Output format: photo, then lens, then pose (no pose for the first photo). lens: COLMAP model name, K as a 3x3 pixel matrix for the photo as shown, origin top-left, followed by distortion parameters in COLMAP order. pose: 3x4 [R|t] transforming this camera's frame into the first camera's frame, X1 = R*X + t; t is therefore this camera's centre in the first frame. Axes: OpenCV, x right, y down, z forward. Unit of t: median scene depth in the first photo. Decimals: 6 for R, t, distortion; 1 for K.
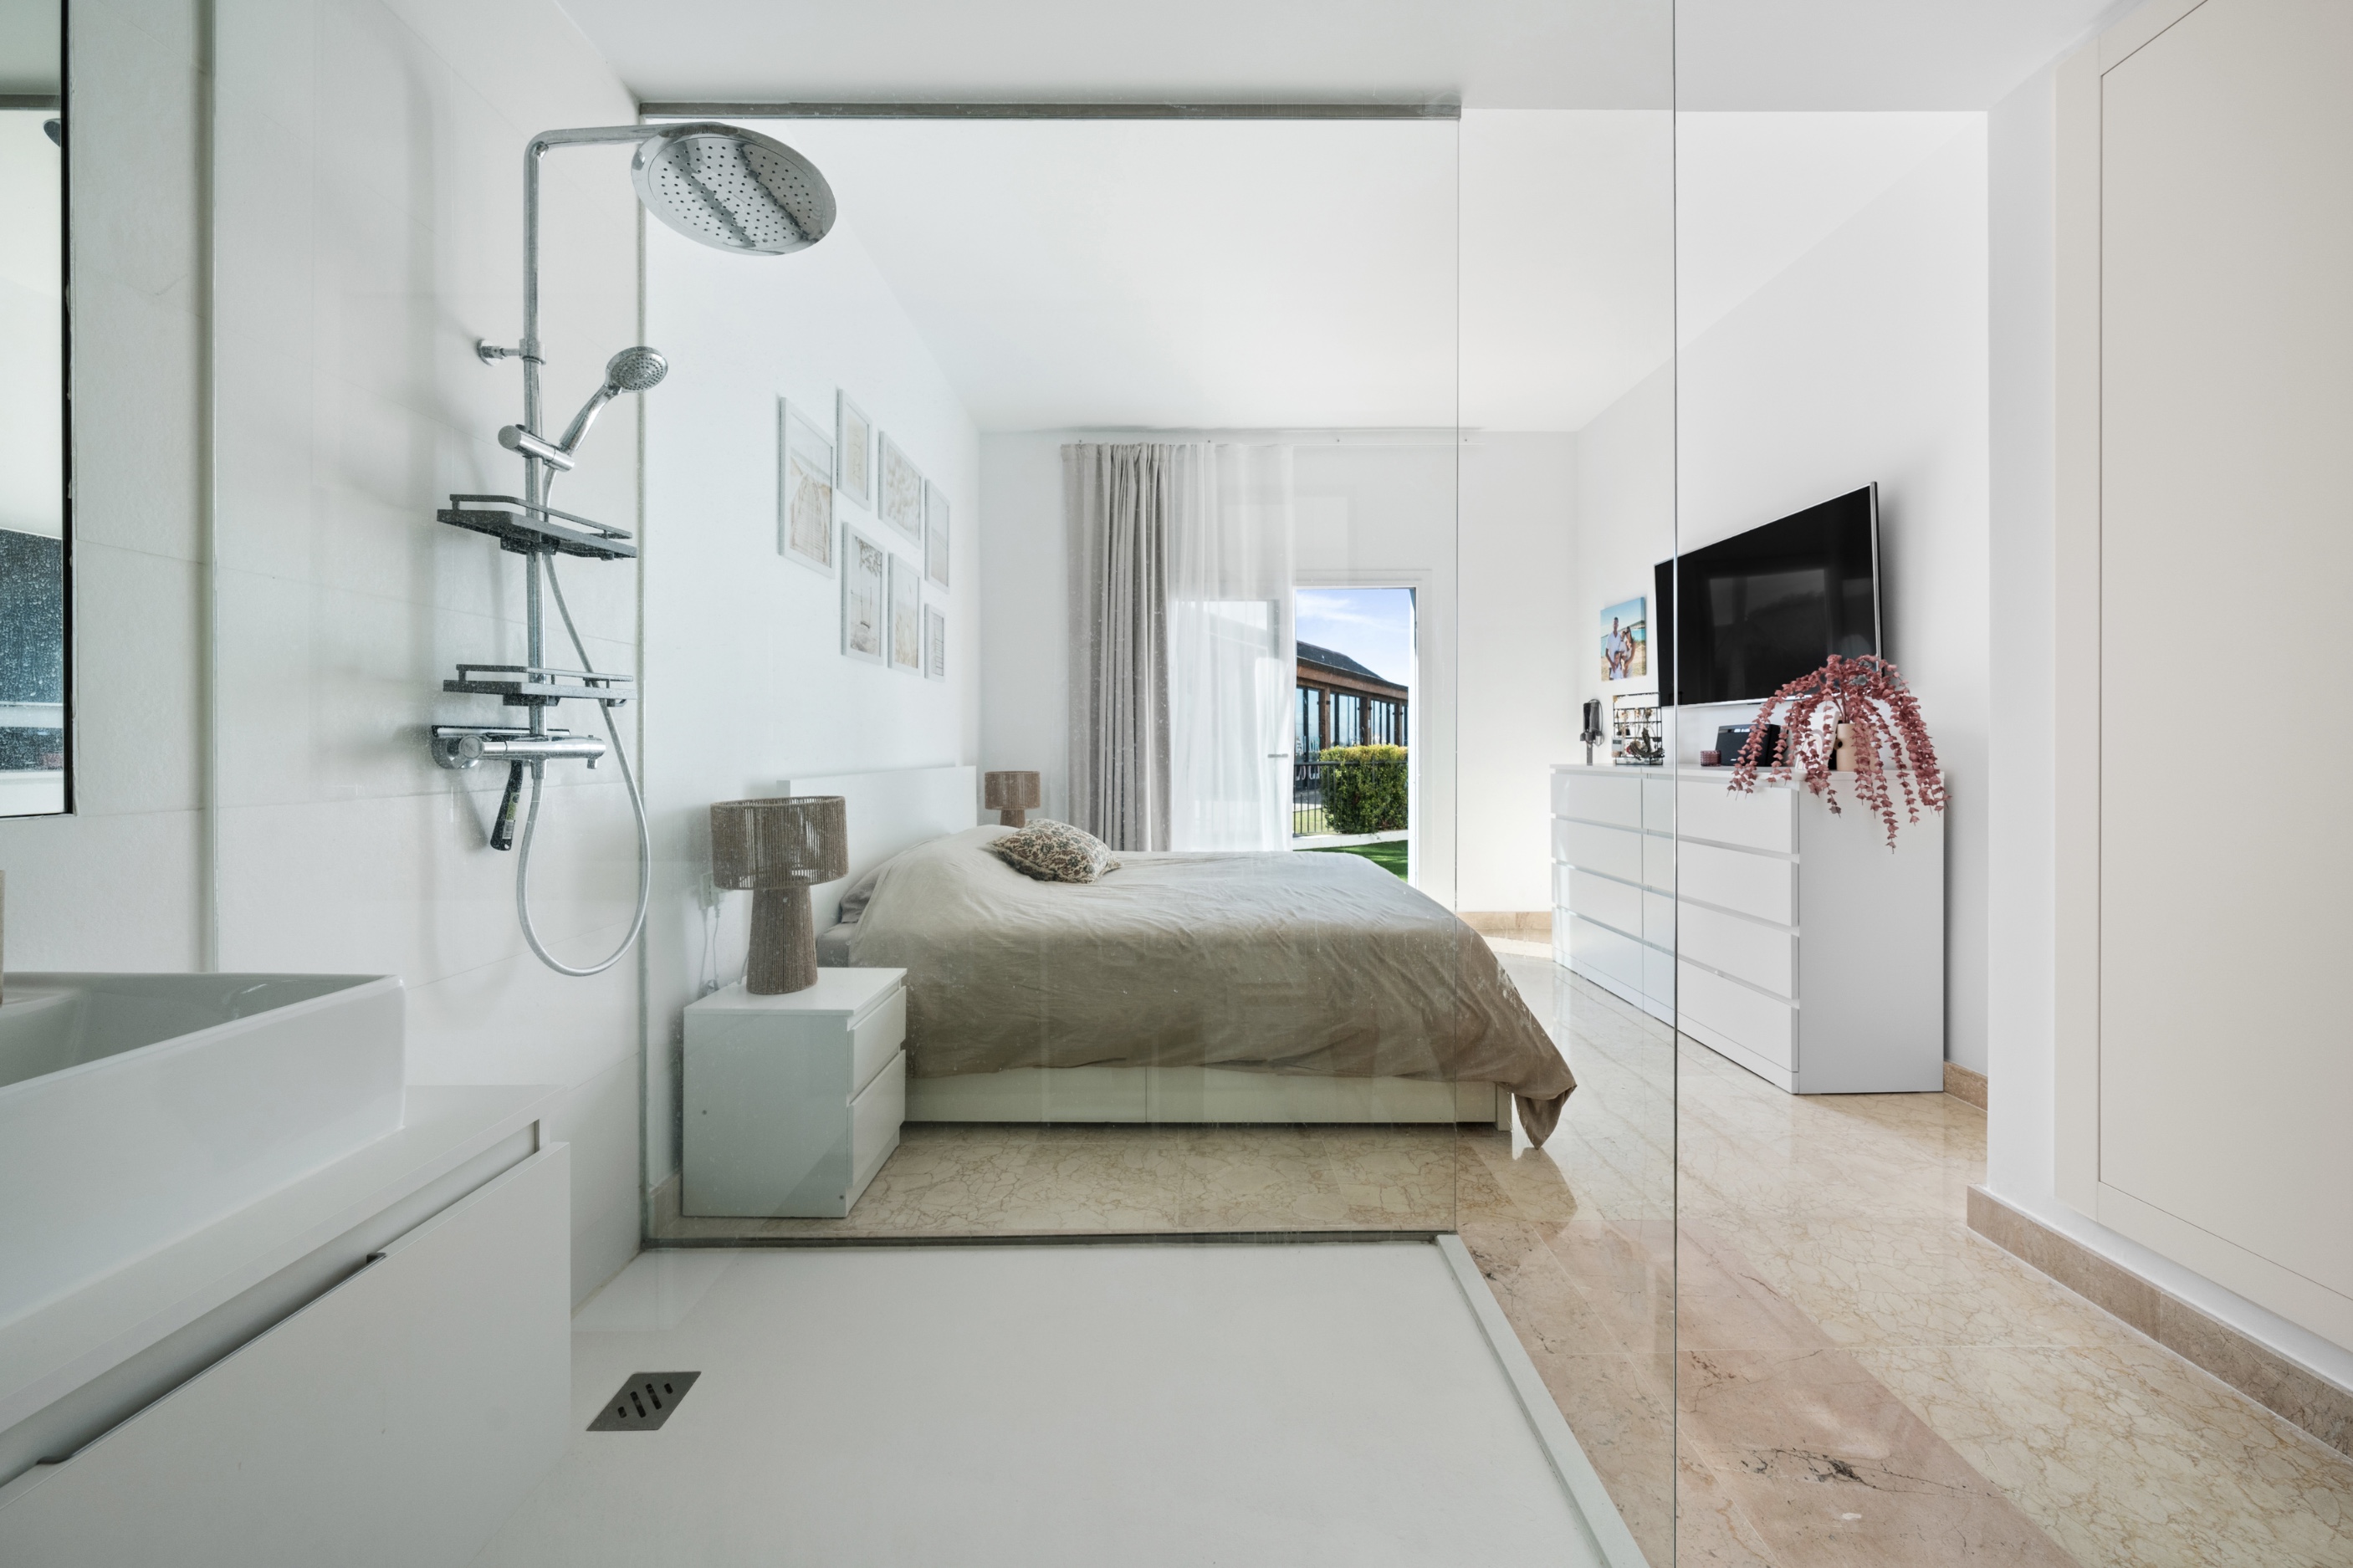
lens RADIAL K [[806.0, 0, 1182.5], [0, 806.0, 752.1], [0, 0, 1]] dist [-0.000761, -0.000011]
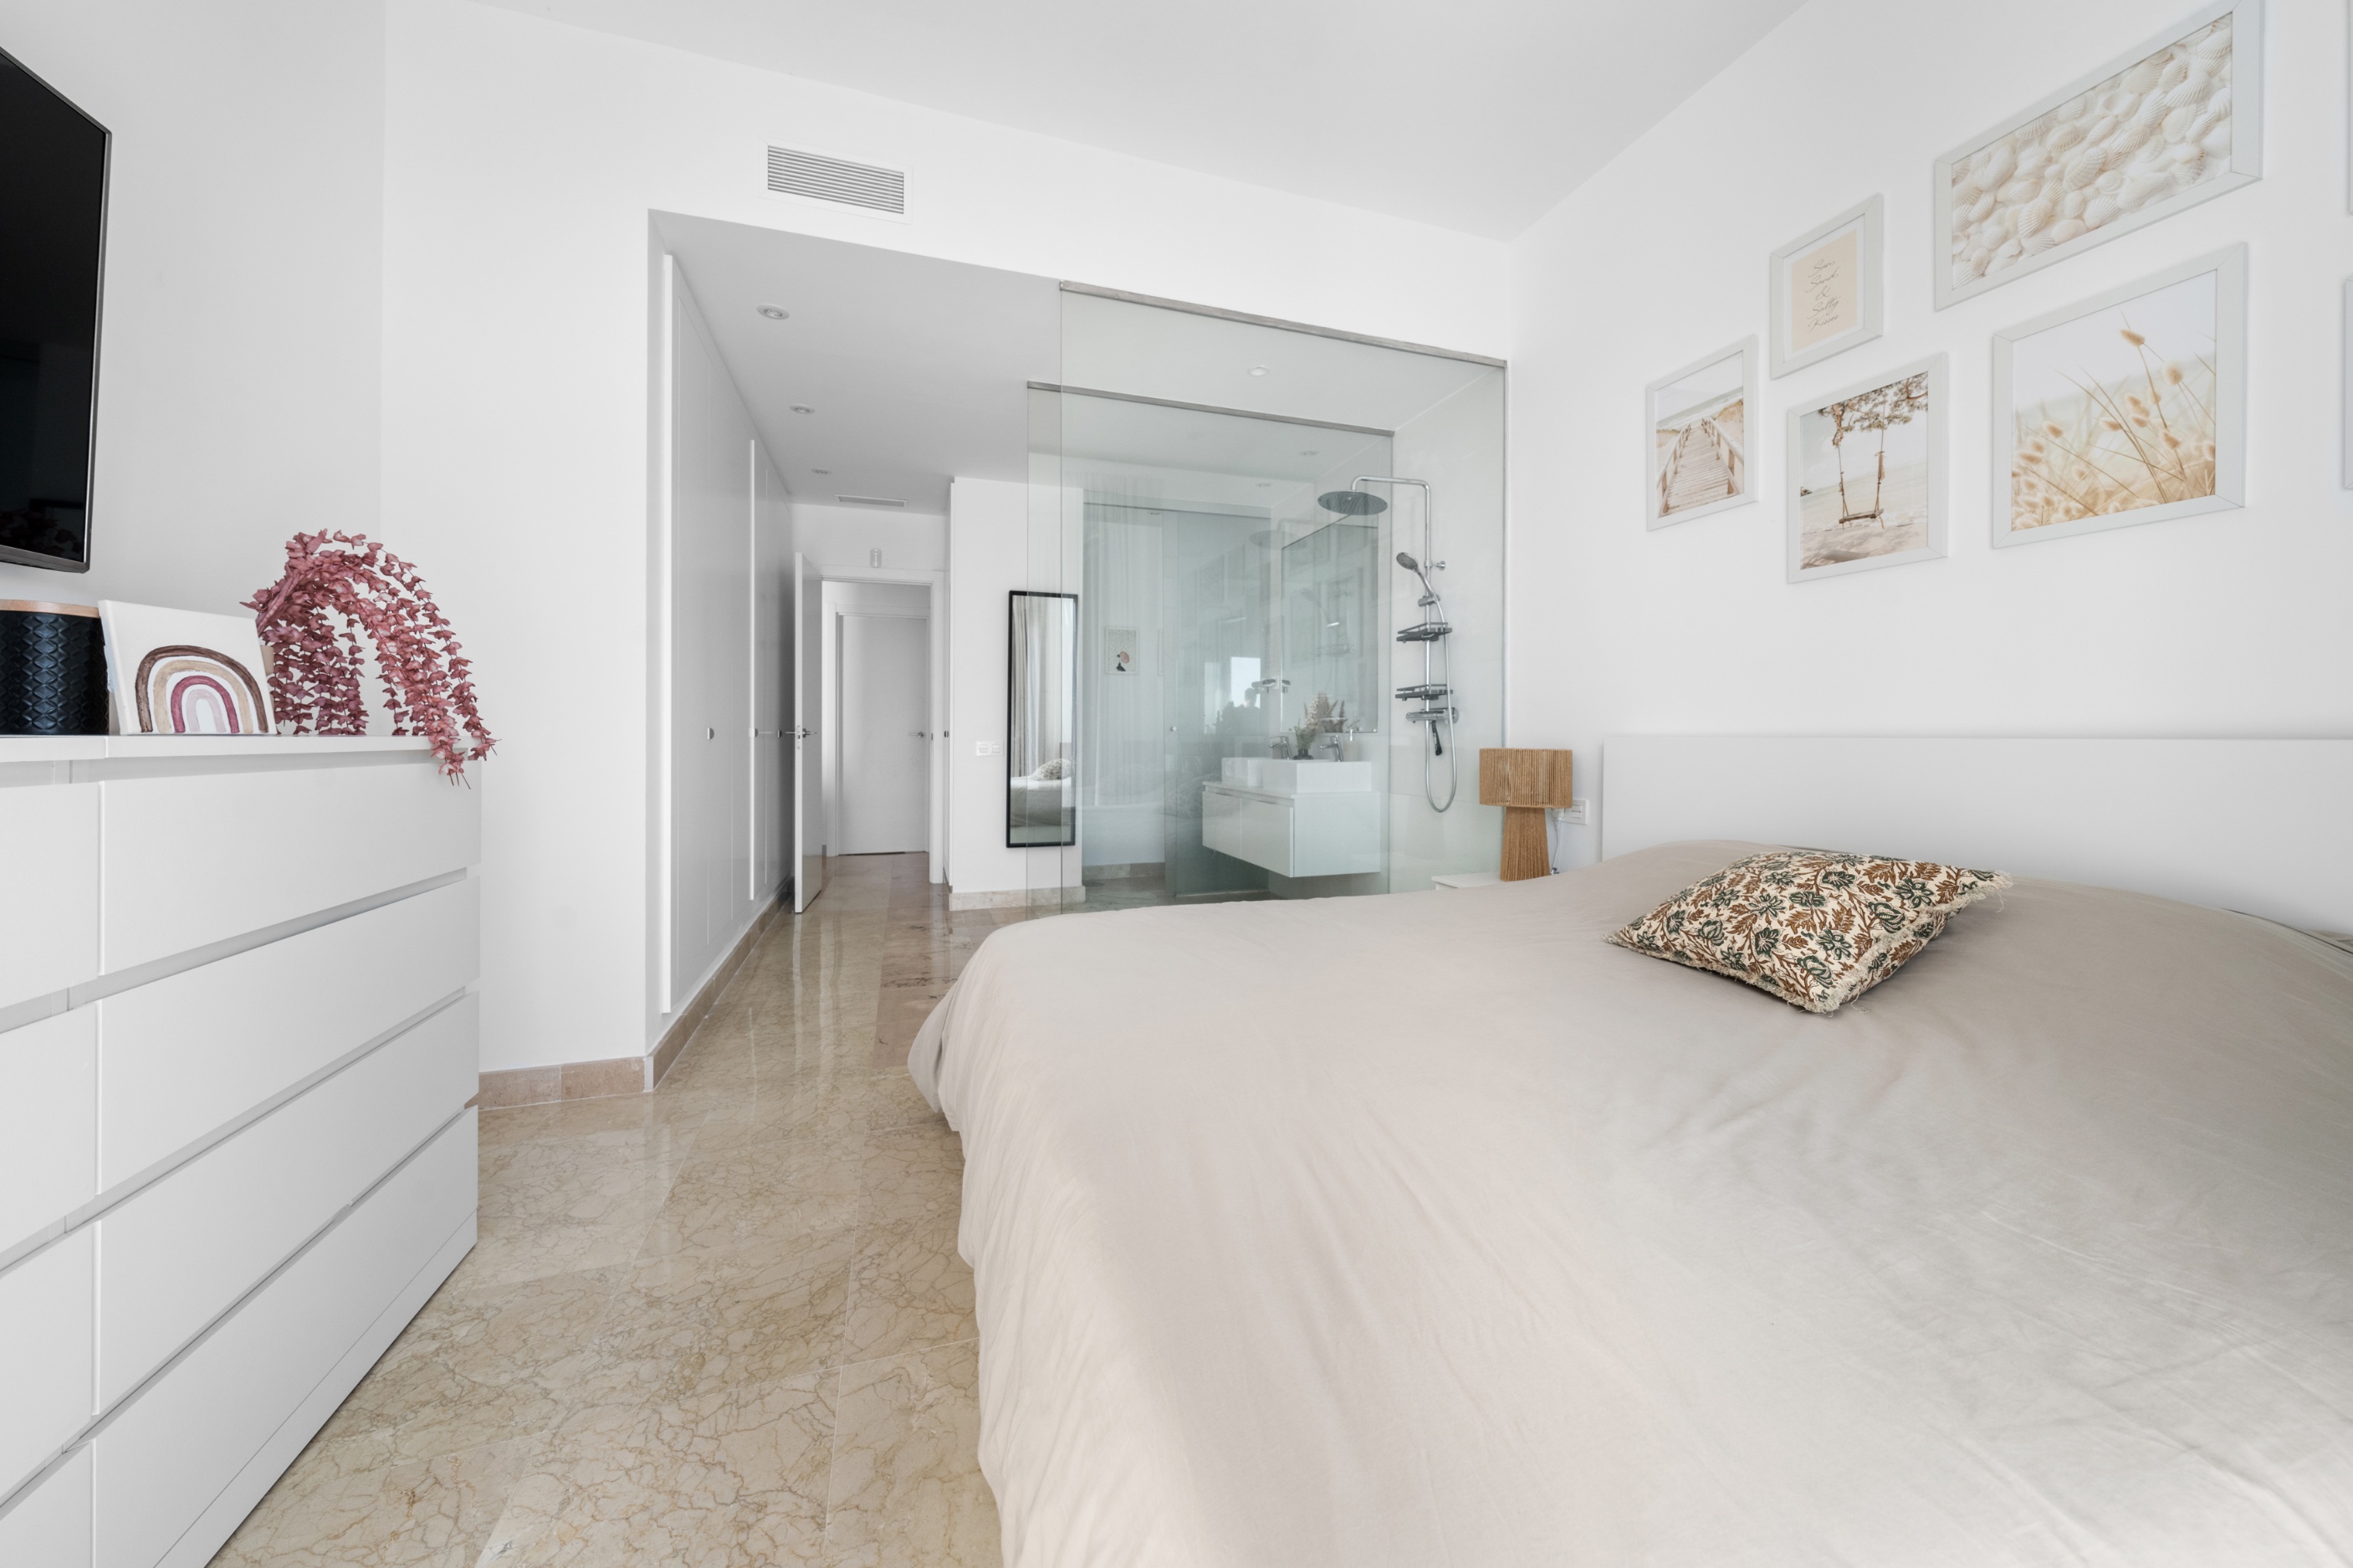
lens RADIAL K [[804.8, 0, 1171.3], [0, 804.8, 744.4], [0, 0, 1]] dist [0.000064, 0.000447]
pose [[-0.950242, 0.002966, -0.311498, 0.492360], [-0.001629, 0.999894, 0.014489, 0.029554], [0.311508, 0.014276, -0.950136, 1.998923]]
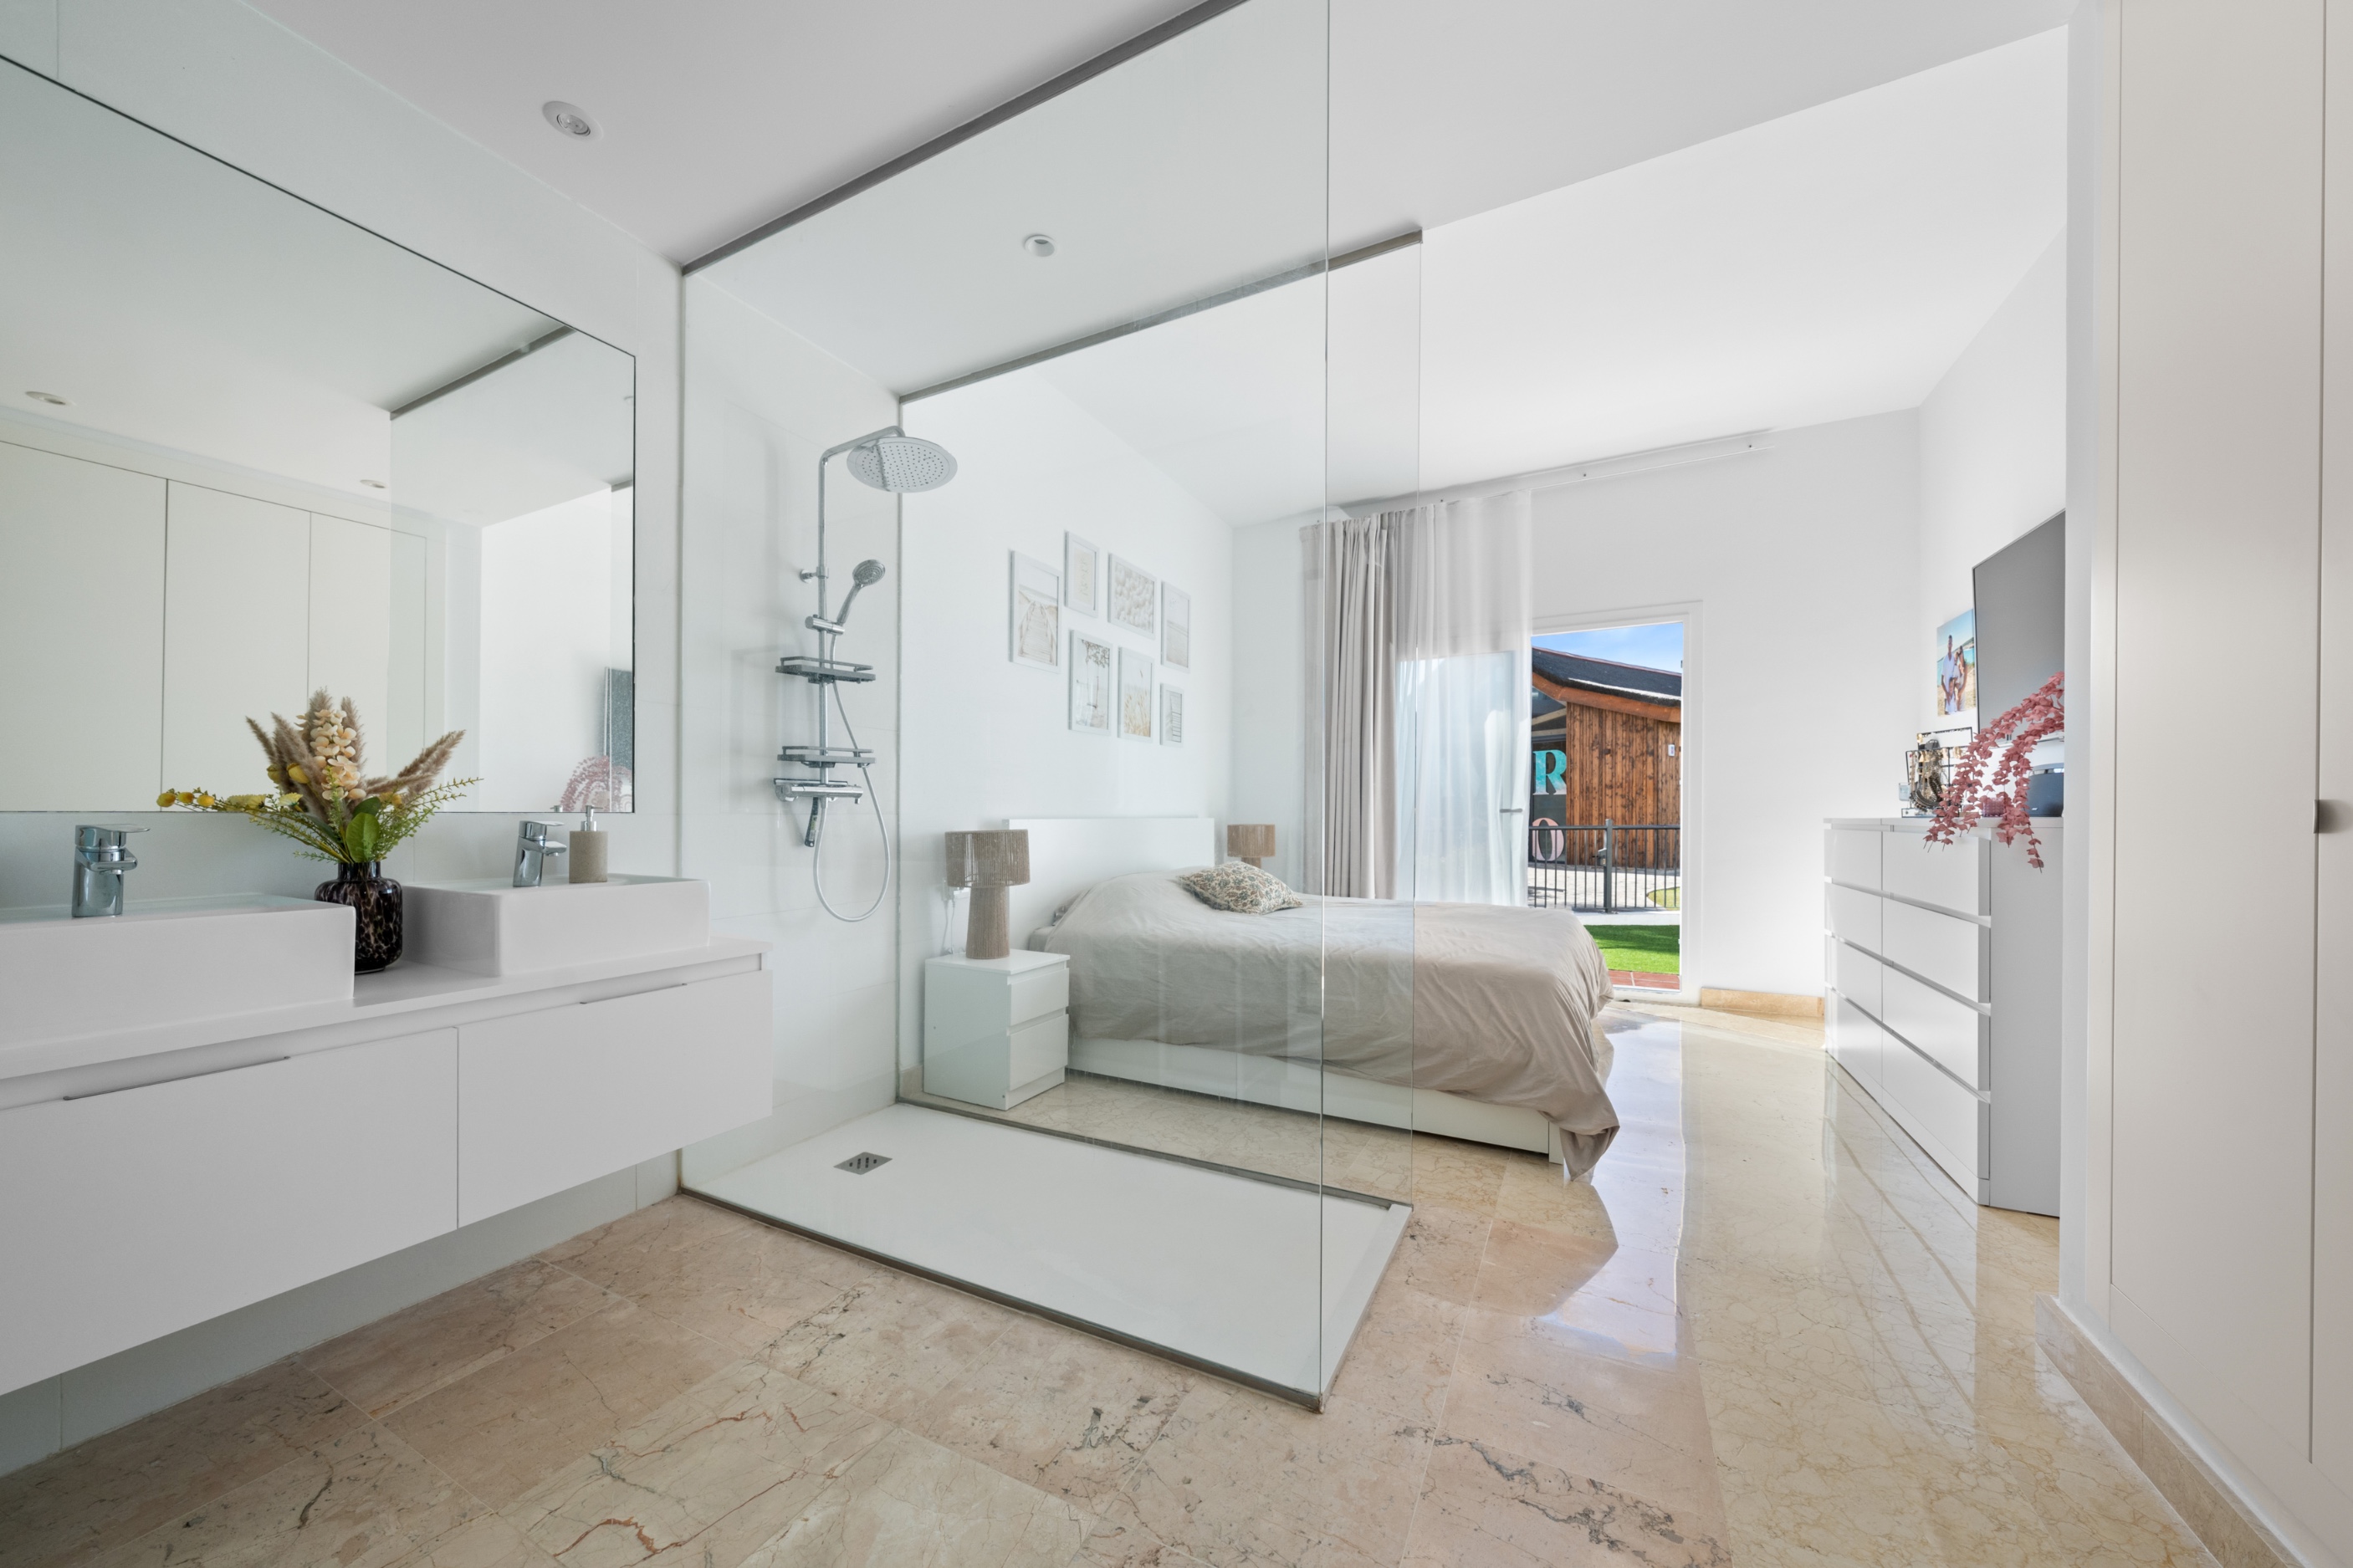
lens RADIAL K [[833.3, 0, 1169.2], [0, 833.3, 814.6], [0, 0, 1]] dist [0.010714, 0.000021]
pose [[0.883129, 0.001712, -0.469127, 0.479193], [-0.004695, 0.999976, -0.005191, 0.034193], [0.469106, 0.006787, 0.883116, -0.182476]]
